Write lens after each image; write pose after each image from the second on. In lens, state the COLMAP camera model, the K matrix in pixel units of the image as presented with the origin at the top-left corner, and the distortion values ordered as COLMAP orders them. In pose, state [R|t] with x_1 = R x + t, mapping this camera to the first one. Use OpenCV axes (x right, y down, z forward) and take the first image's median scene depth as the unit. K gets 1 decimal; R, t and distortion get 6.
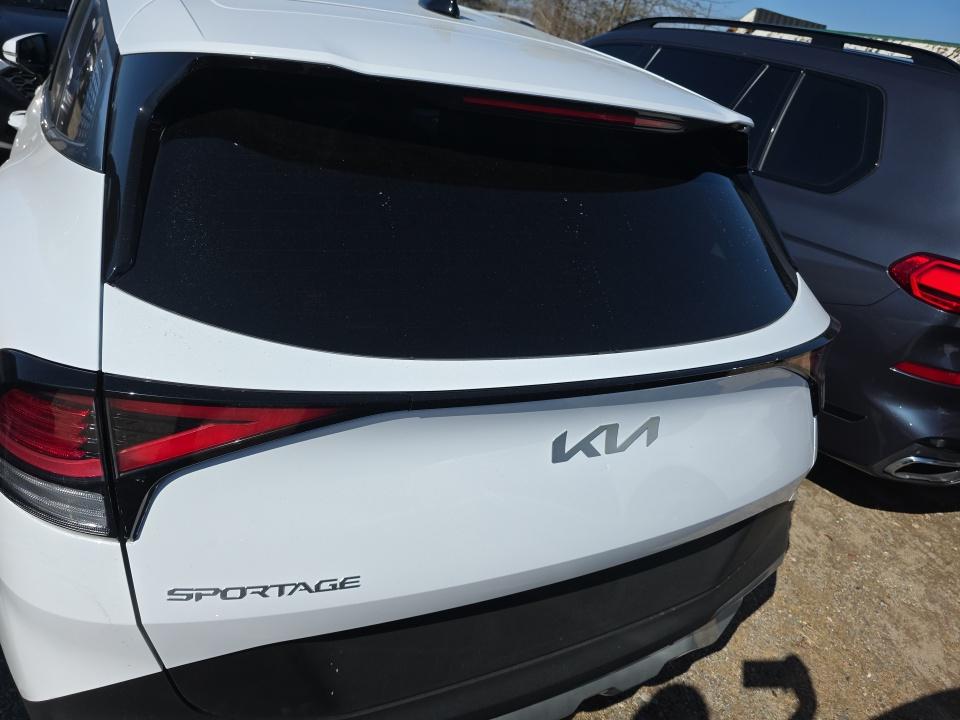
lens RADIAL K [[669.5, 0, 555.5], [0, 669.5, 360.2], [0, 0, 1]] dist [0.069693, -0.082462]
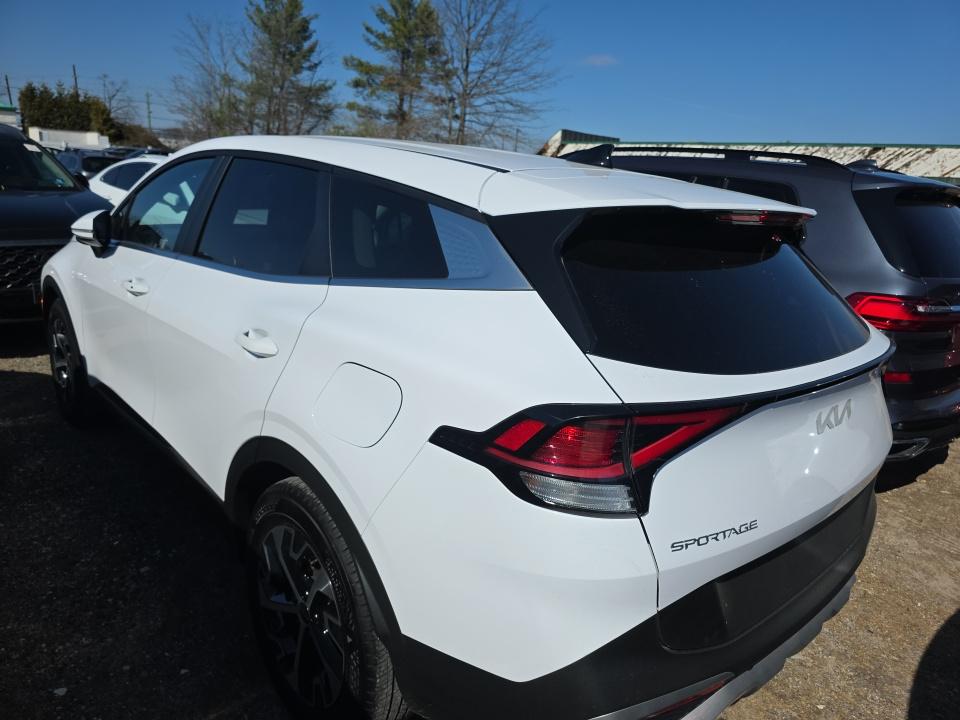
lens RADIAL K [[721.0, 0, 480.0], [0, 721.0, 360.0], [0, 0, 1]] dist [-0.003785, -0.008890]
pose [[0.959156, -0.157009, 0.235305, -0.821307], [0.194482, 0.970059, -0.145472, 0.058210], [-0.205420, 0.185292, 0.960973, -0.334631]]
